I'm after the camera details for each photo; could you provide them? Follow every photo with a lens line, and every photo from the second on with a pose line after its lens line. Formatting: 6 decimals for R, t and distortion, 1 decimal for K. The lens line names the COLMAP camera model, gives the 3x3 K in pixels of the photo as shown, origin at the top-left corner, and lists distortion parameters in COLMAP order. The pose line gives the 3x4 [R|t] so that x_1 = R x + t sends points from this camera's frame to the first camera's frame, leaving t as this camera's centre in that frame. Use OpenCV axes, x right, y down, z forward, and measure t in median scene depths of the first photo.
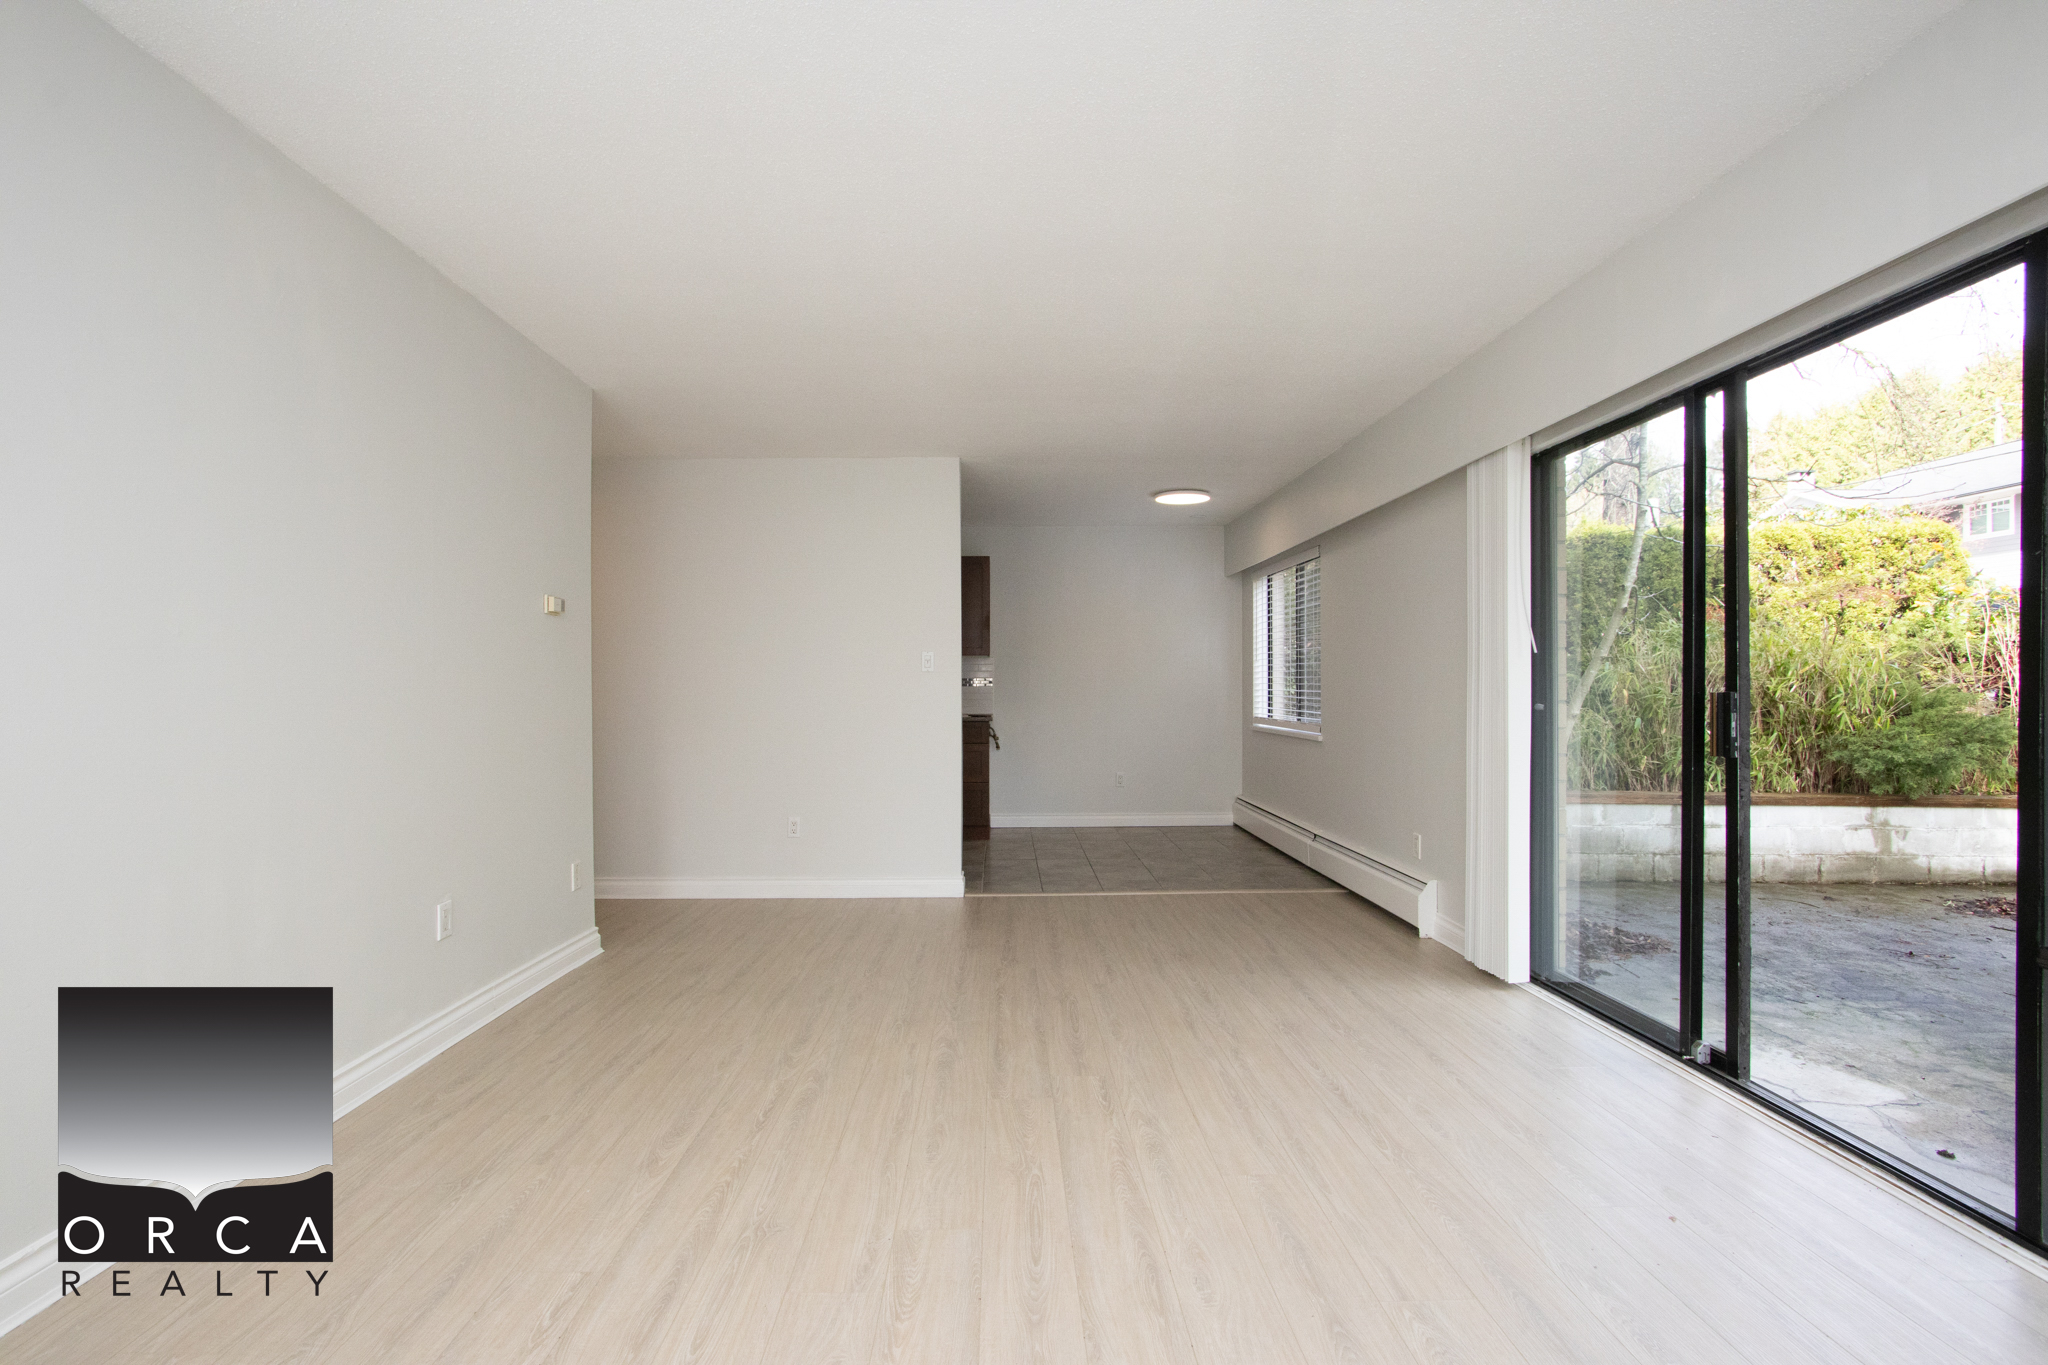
lens RADIAL K [[934.4, 0, 1011.3], [0, 934.4, 690.7], [0, 0, 1]] dist [-0.015664, 0.000323]
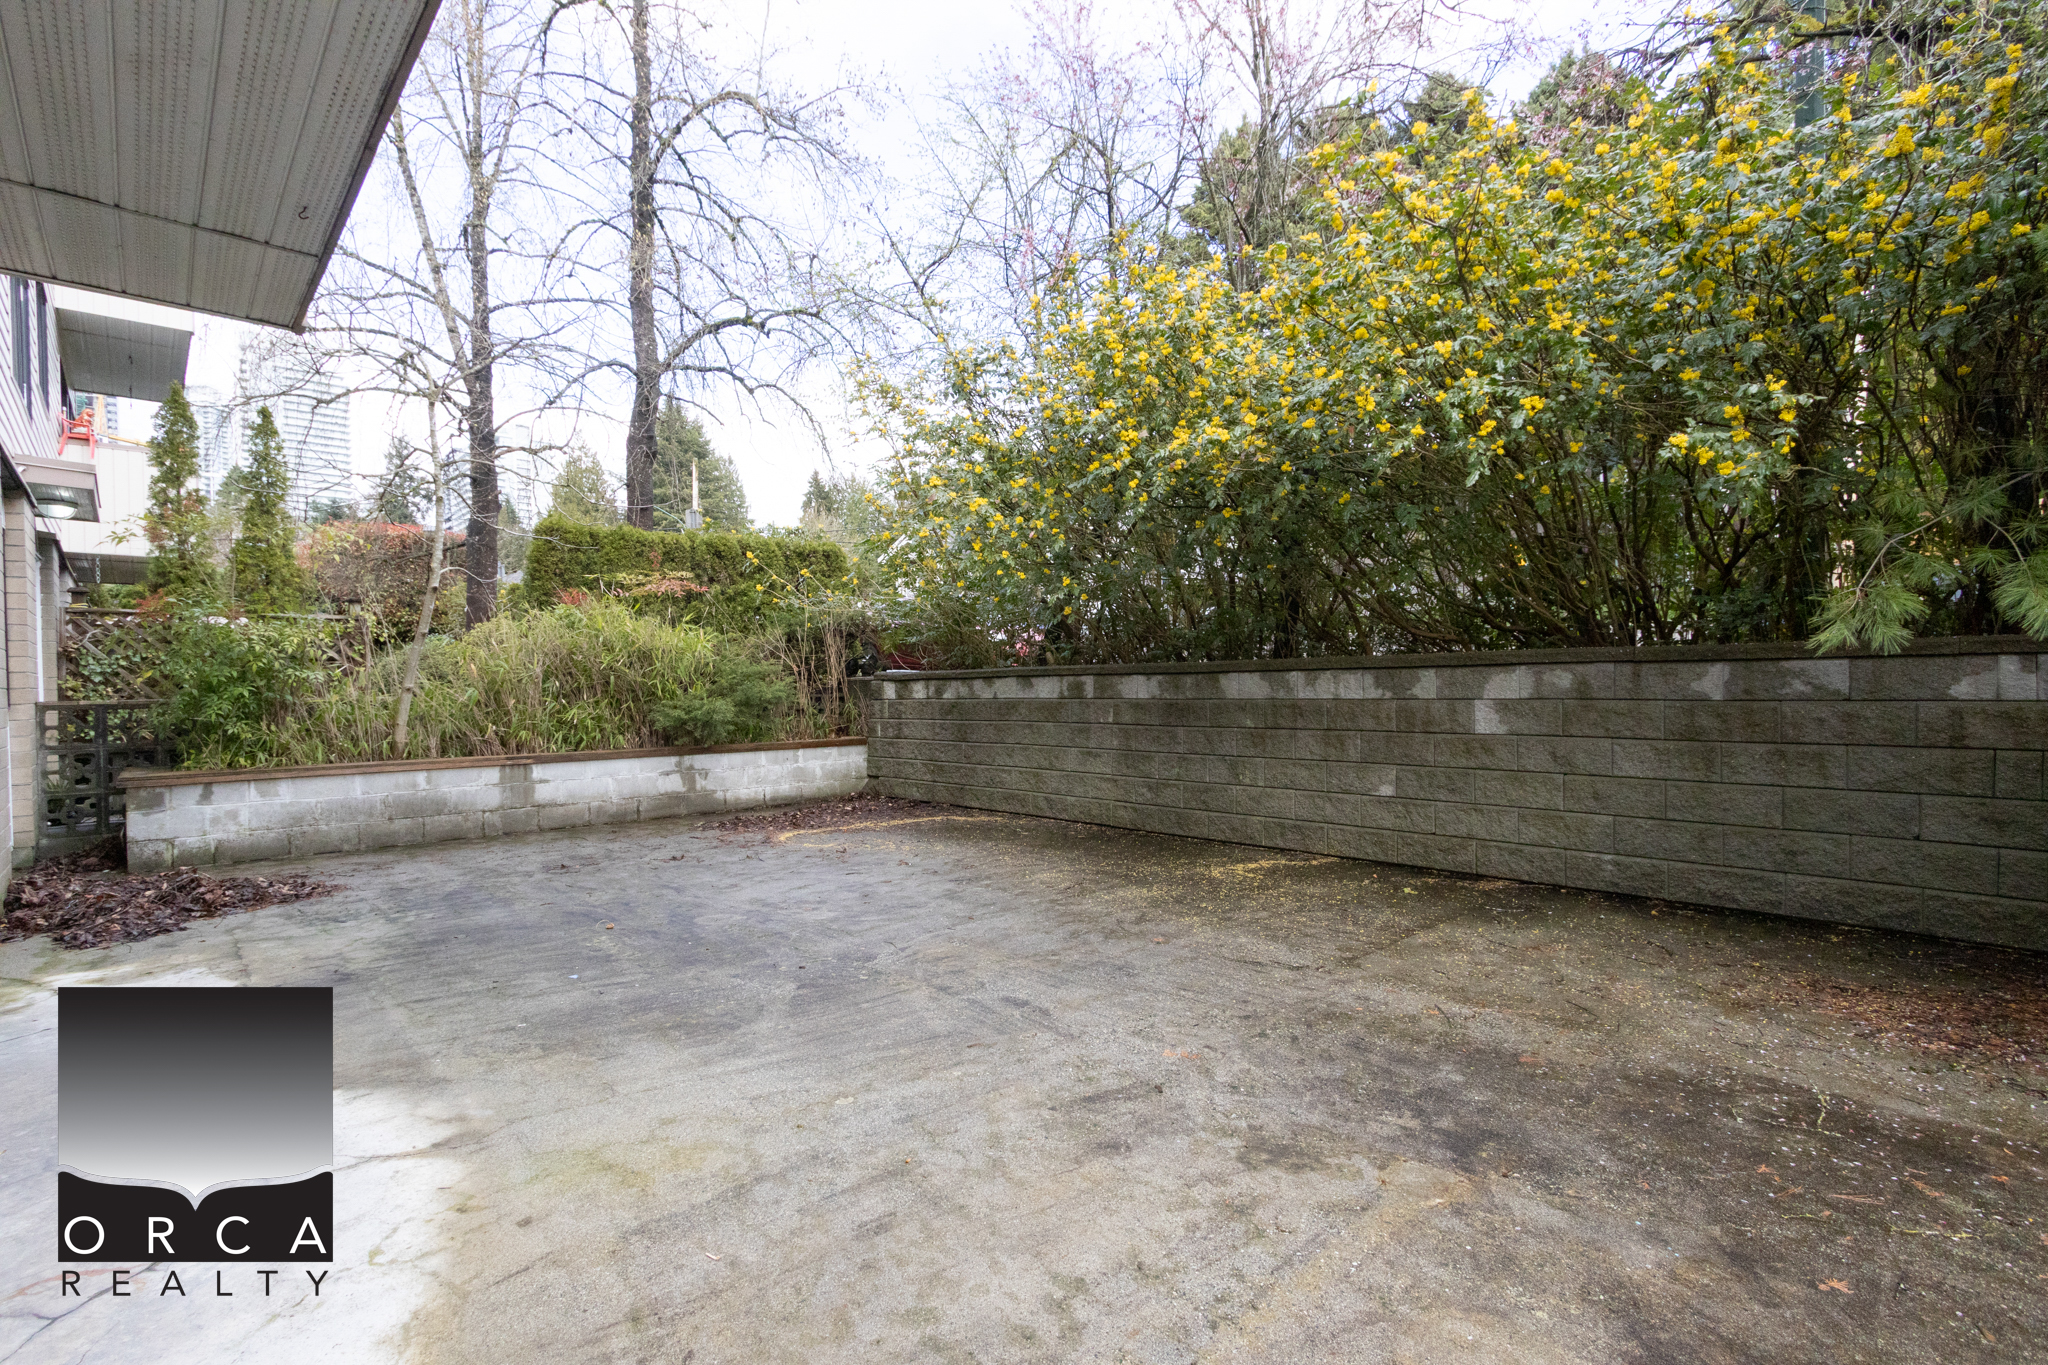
lens RADIAL K [[925.3, 0, 1012.4], [0, 925.3, 689.3], [0, 0, 1]] dist [0.007645, -0.002910]
pose [[0.738104, -0.019816, 0.674396, 0.801085], [0.018999, 0.999783, 0.008583, 0.063059], [-0.674419, 0.006478, 0.738320, -0.473557]]
